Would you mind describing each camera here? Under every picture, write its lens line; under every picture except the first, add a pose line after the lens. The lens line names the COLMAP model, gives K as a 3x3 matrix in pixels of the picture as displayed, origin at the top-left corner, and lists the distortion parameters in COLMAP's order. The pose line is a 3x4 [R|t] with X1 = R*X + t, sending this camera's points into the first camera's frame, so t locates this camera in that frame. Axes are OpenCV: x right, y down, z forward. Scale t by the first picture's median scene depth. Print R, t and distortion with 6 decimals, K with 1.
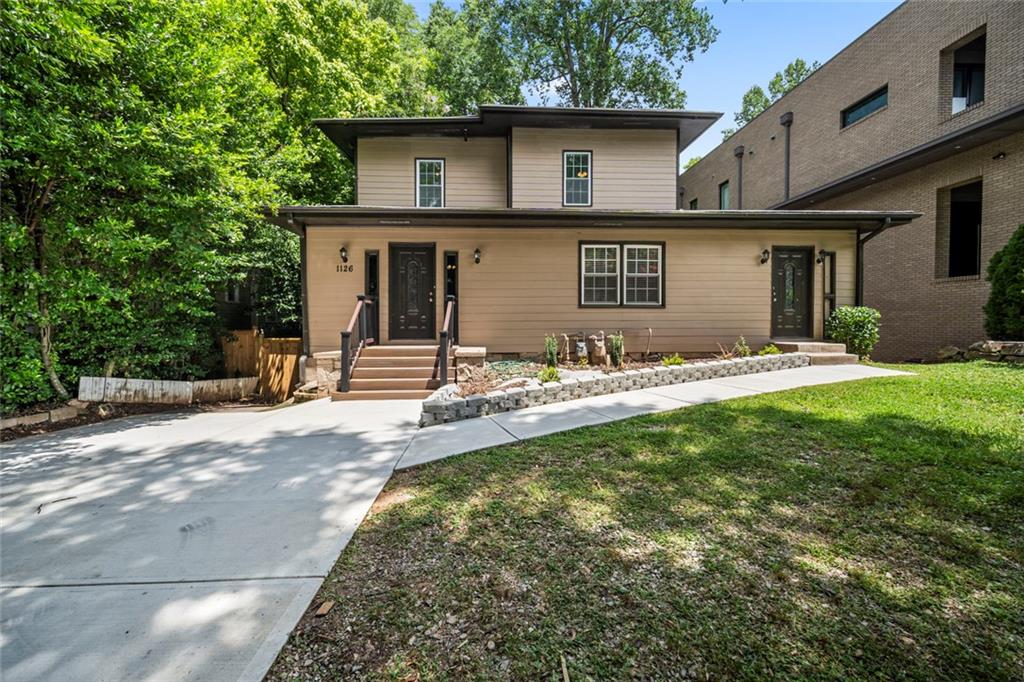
lens RADIAL K [[412.6, 0, 510.0], [0, 412.6, 331.5], [0, 0, 1]] dist [-0.000738, 0.000024]
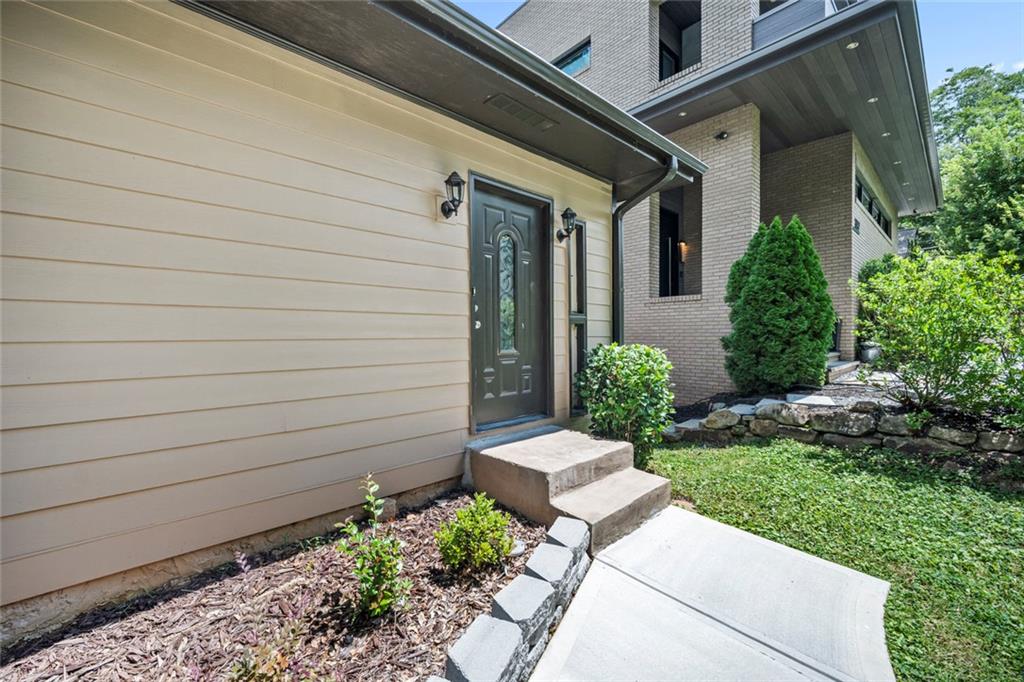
lens RADIAL K [[412.6, 0, 510.9], [0, 412.6, 338.5], [0, 0, 1]] dist [-0.000738, 0.000024]
pose [[0.772322, -0.006327, 0.635200, 0.435579], [0.018528, 0.999749, -0.012569, -0.059962], [-0.634961, 0.021476, 0.772246, 0.703341]]
